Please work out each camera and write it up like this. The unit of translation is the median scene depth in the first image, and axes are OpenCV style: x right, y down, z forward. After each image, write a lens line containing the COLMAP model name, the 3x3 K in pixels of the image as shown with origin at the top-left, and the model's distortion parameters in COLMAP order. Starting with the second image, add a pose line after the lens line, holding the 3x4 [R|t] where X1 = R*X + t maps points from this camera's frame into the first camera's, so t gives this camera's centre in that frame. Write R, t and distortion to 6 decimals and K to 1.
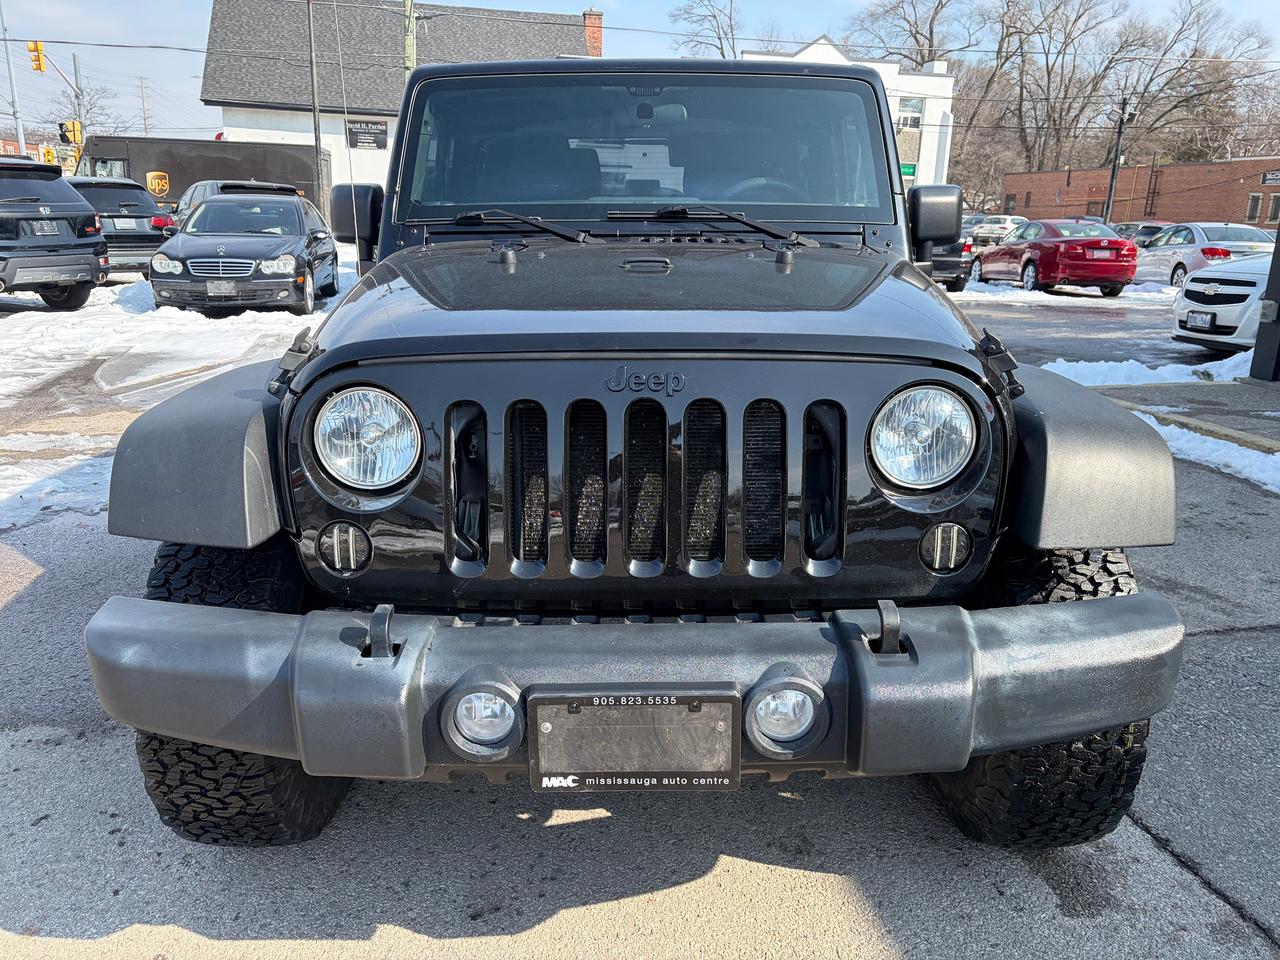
lens RADIAL K [[983.0, 0, 640.0], [0, 983.0, 480.0], [0, 0, 1]] dist [0.012301, -0.003069]
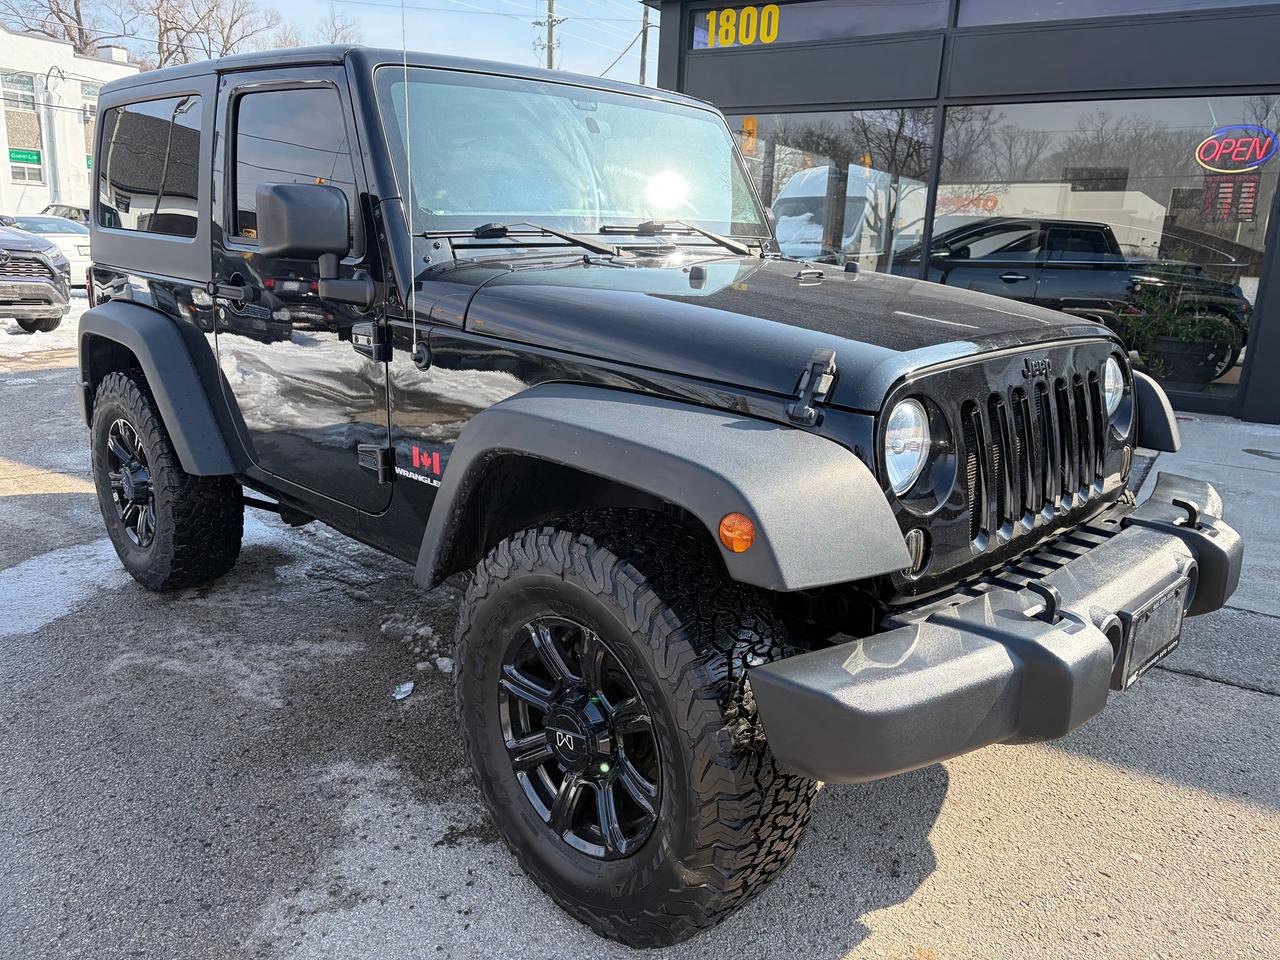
lens RADIAL K [[972.5, 0, 640.0], [0, 972.5, 480.0], [0, 0, 1]] dist [0.026196, 0.001507]
pose [[0.718311, -0.169581, 0.674739, -0.329321], [0.169724, 0.983250, 0.066434, -0.034047], [-0.674703, 0.066799, 0.735061, 0.117115]]
